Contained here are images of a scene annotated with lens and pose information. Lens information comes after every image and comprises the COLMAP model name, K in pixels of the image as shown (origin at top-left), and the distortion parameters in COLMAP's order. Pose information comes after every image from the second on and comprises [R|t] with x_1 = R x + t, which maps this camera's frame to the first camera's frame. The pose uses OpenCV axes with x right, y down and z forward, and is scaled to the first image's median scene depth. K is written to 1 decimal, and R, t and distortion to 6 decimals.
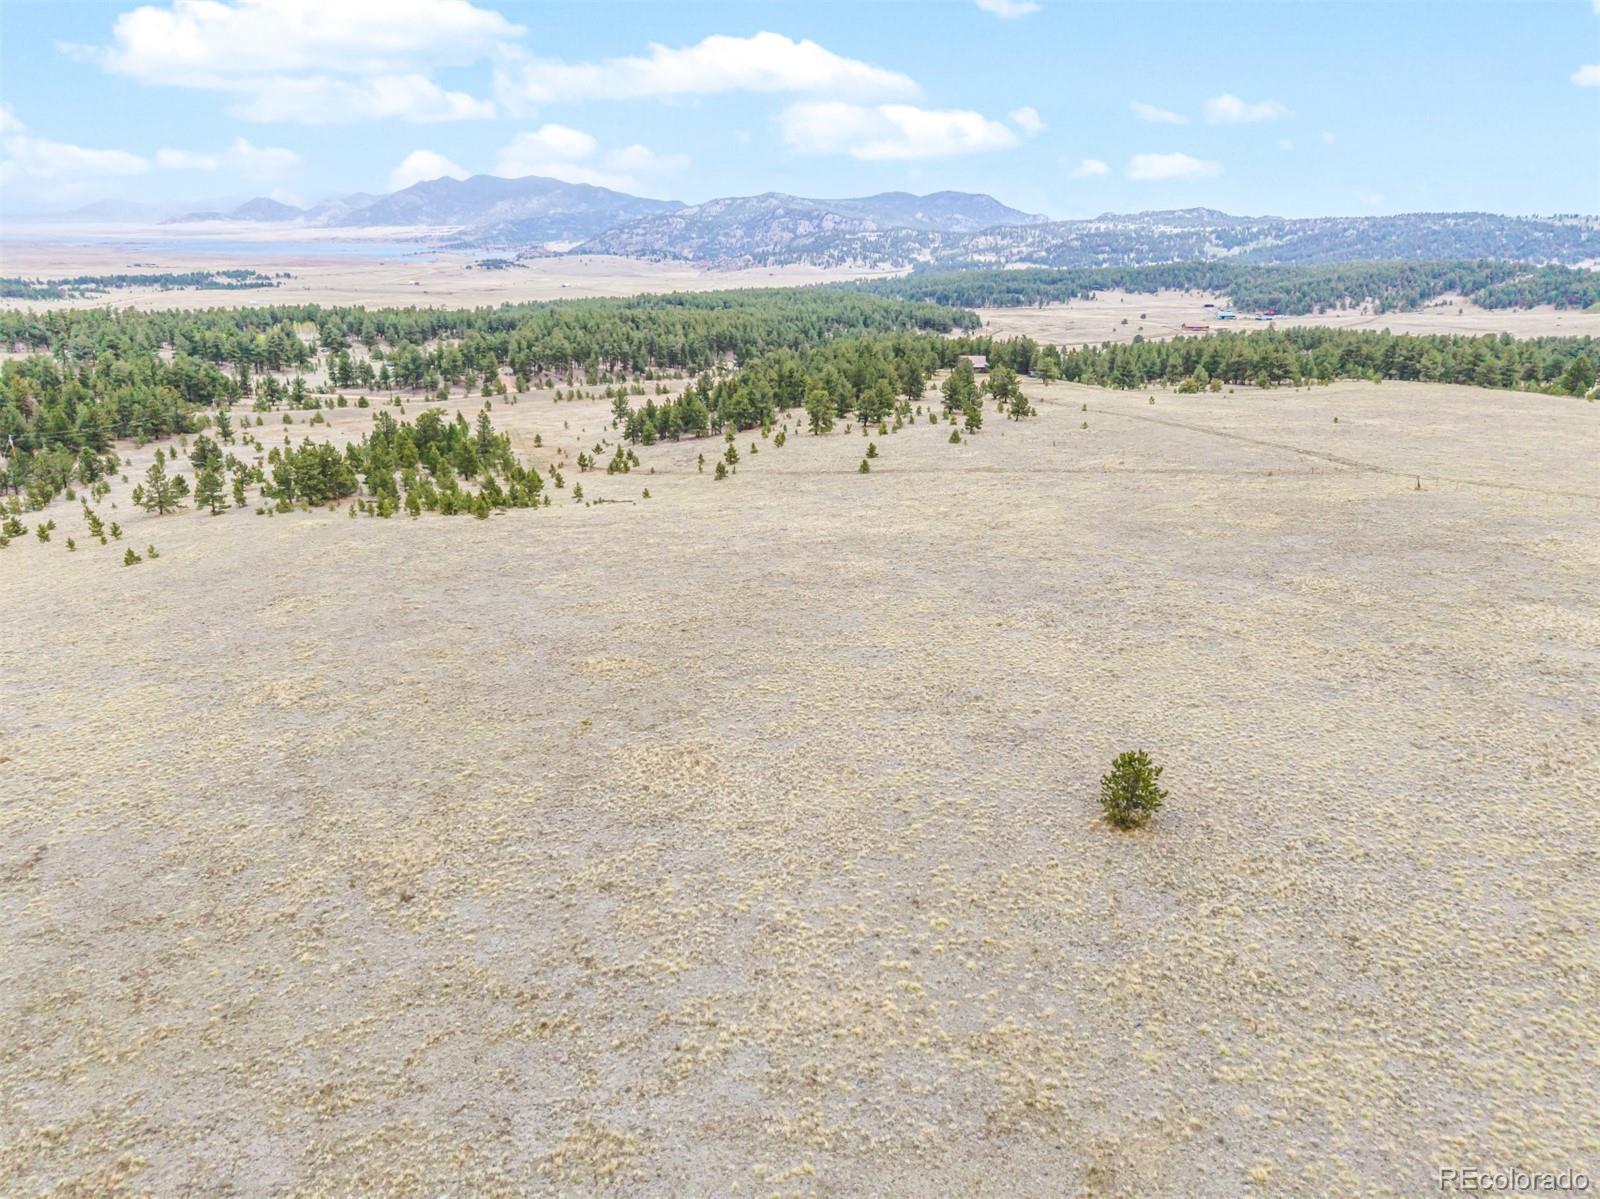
lens RADIAL K [[1084.9, 0, 799.1], [0, 1084.9, 596.6], [0, 0, 1]] dist [0.017382, -0.008608]
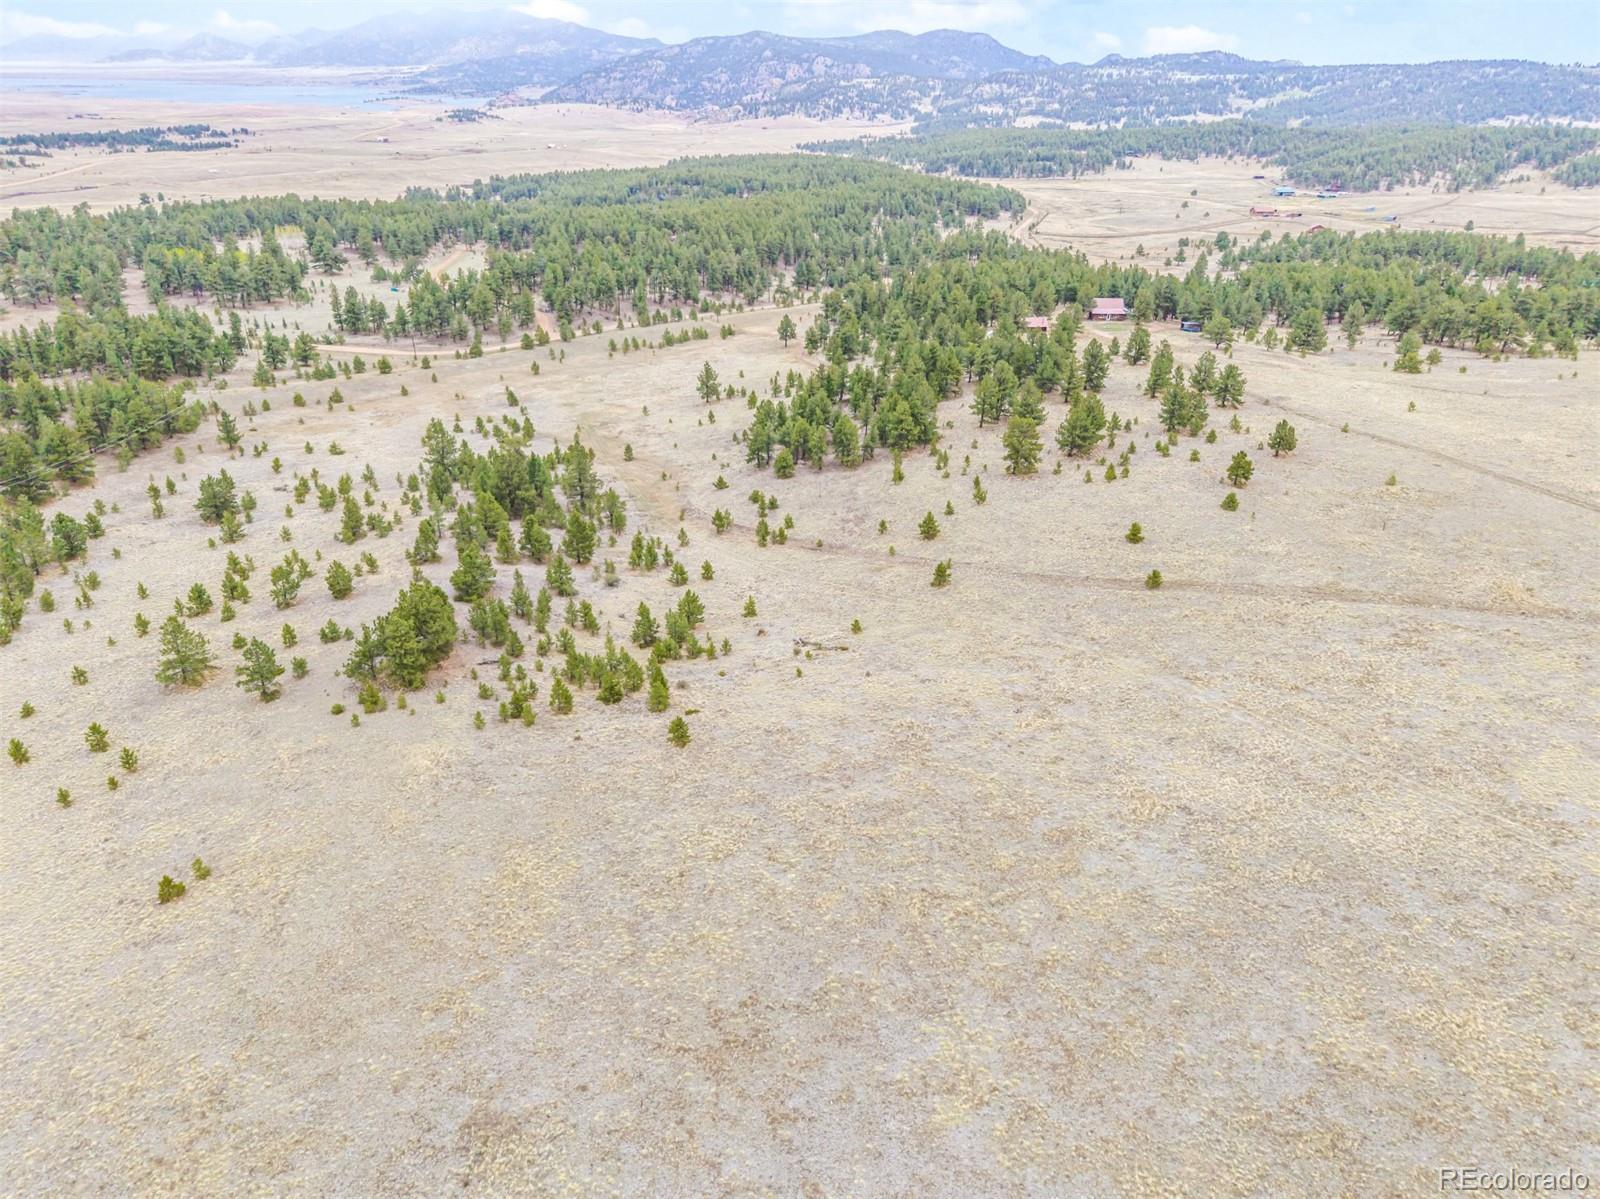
lens RADIAL K [[1084.9, 0, 799.0], [0, 1084.9, 597.6], [0, 0, 1]] dist [0.017382, -0.008608]
pose [[0.999858, -0.005011, 0.016104, -0.021427], [0.002935, 0.991968, 0.126452, -0.022957], [-0.016609, -0.126387, 0.991842, 0.032623]]
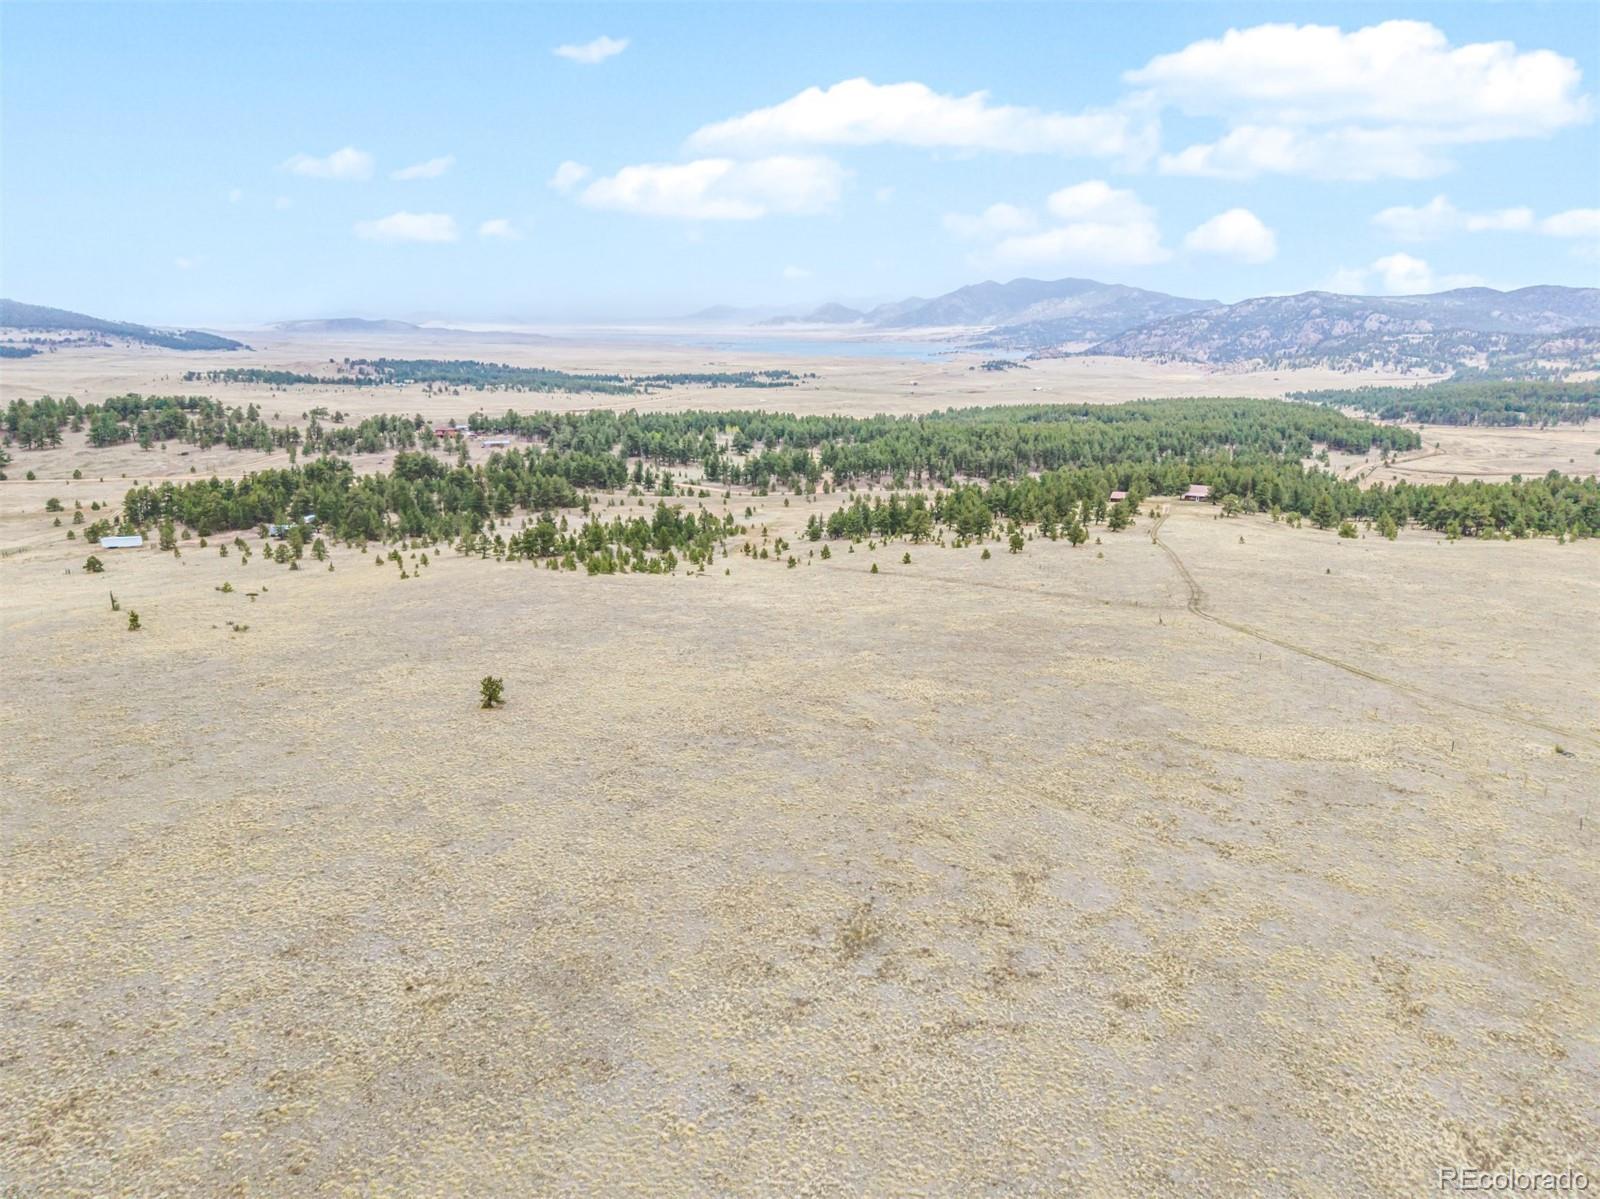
lens RADIAL K [[1084.9, 0, 796.1], [0, 1084.9, 599.2], [0, 0, 1]] dist [0.017382, -0.008608]
pose [[0.890806, 0.108523, -0.441234, 0.067371], [-0.143475, 0.988560, -0.046522, -0.000284], [0.431137, 0.104748, 0.896185, -0.031848]]
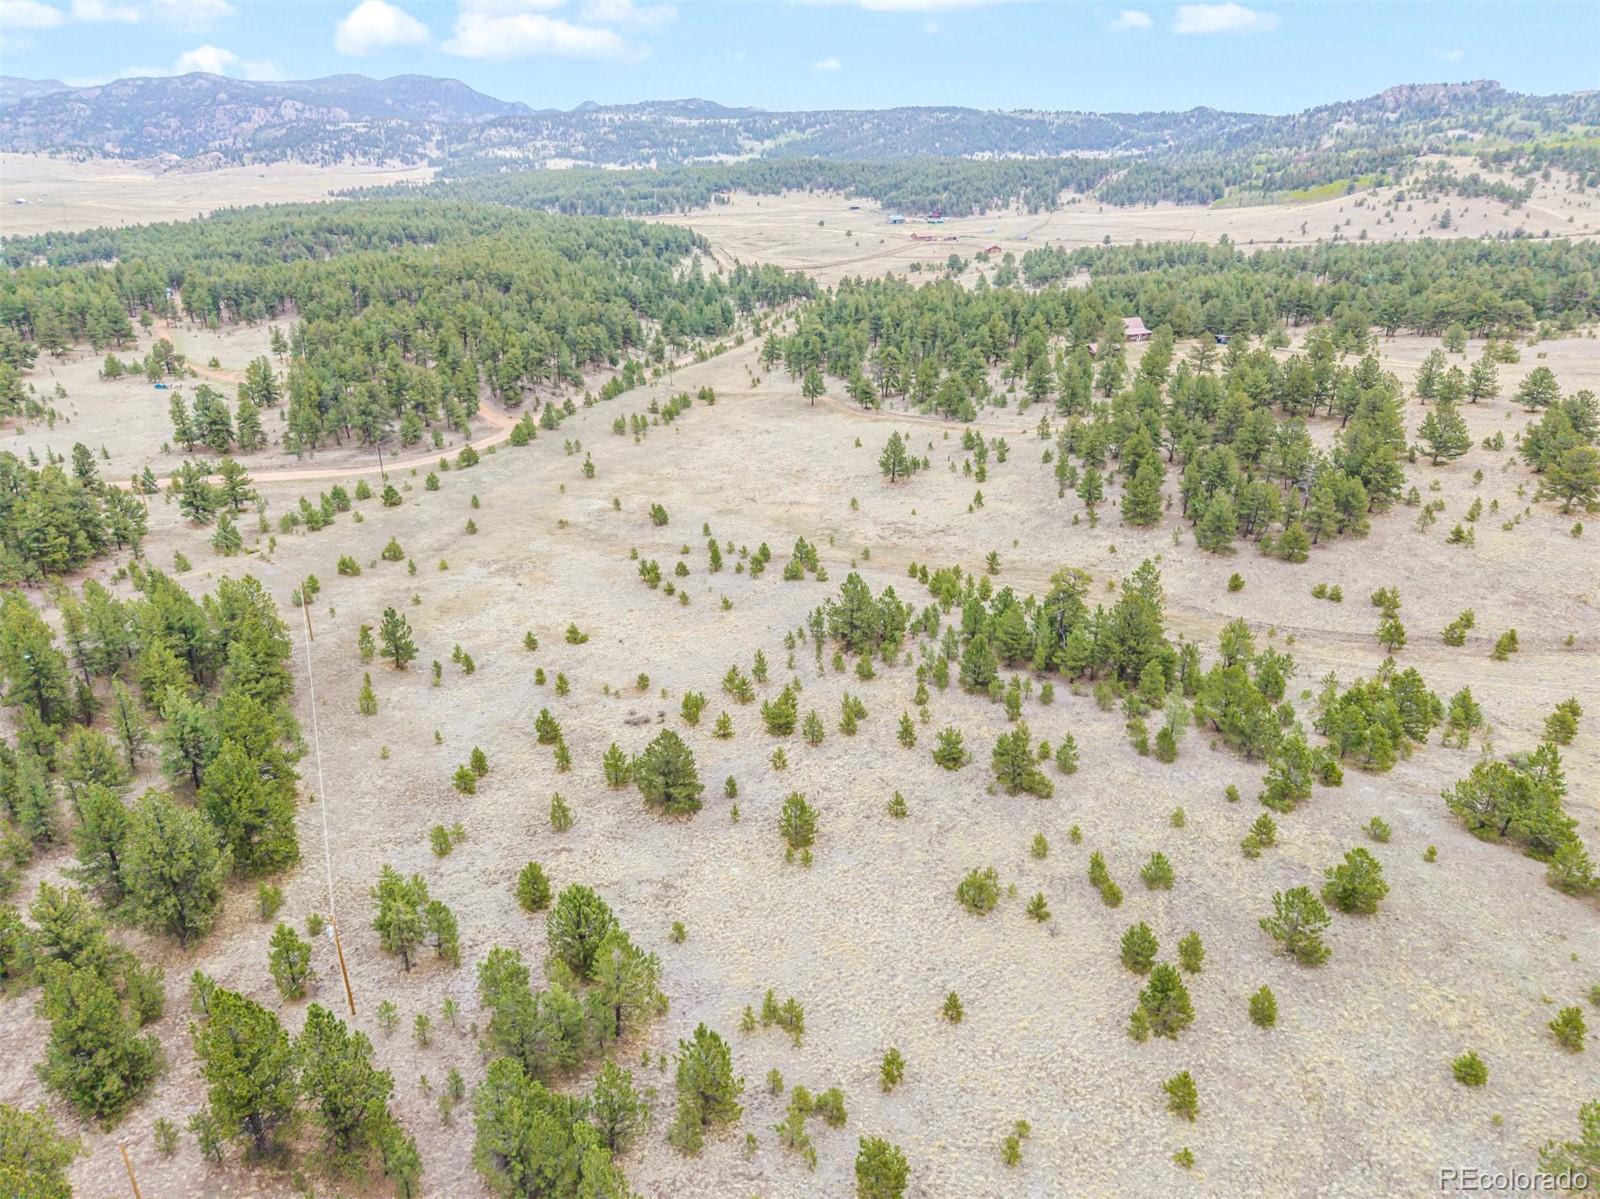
lens RADIAL K [[1084.9, 0, 797.0], [0, 1084.9, 590.1], [0, 0, 1]] dist [0.017382, -0.008608]
pose [[0.893956, -0.178009, 0.411284, -0.096918], [0.142685, 0.983026, 0.115331, -0.035272], [-0.424833, -0.044417, 0.904181, 0.086684]]
